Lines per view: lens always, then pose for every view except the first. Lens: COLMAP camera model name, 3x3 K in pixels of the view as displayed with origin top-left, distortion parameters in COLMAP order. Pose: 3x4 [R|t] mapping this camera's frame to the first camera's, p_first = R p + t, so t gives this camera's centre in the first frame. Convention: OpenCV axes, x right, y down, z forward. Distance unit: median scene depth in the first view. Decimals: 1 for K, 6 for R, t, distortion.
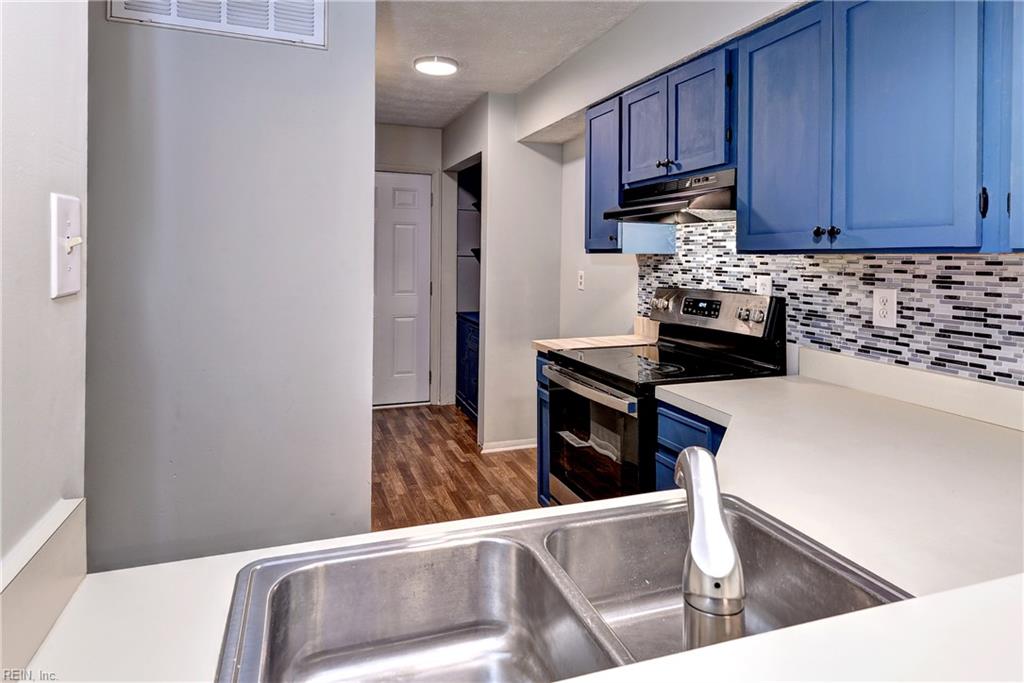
lens RADIAL K [[597.0, 0, 500.2], [0, 597.0, 295.3], [0, 0, 1]] dist [0.029517, -0.007725]
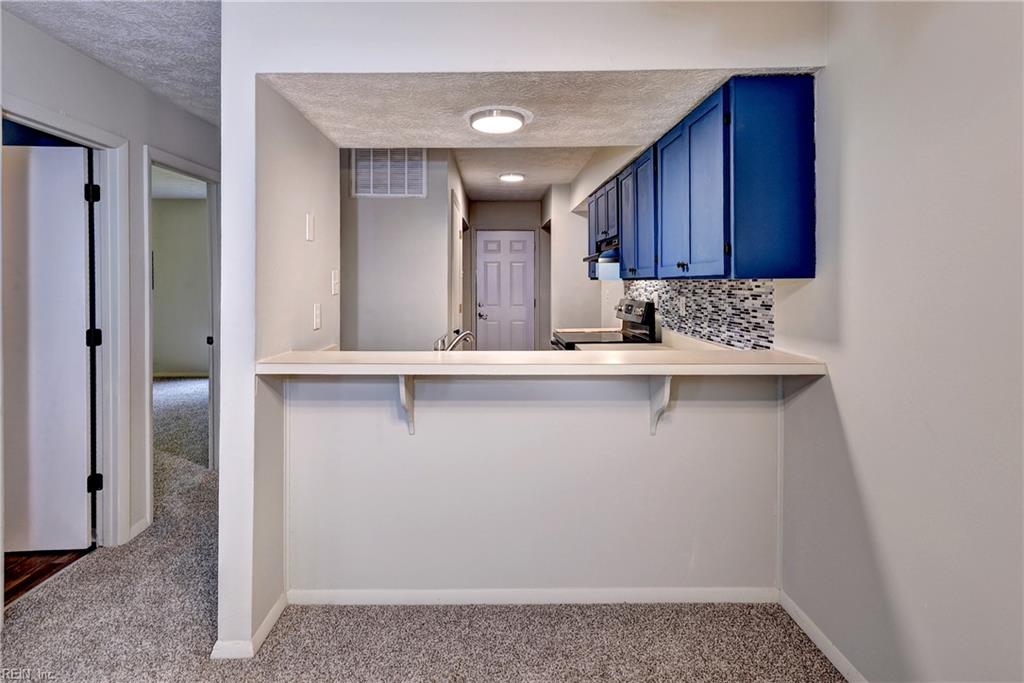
lens RADIAL K [[516.4, 0, 493.8], [0, 516.4, 280.3], [0, 0, 1]] dist [0.022421, 0.000258]
pose [[0.946956, -0.004534, -0.321330, 0.498495], [-0.017972, 0.997589, -0.067039, 0.050248], [0.320859, 0.069258, 0.944591, -0.688348]]
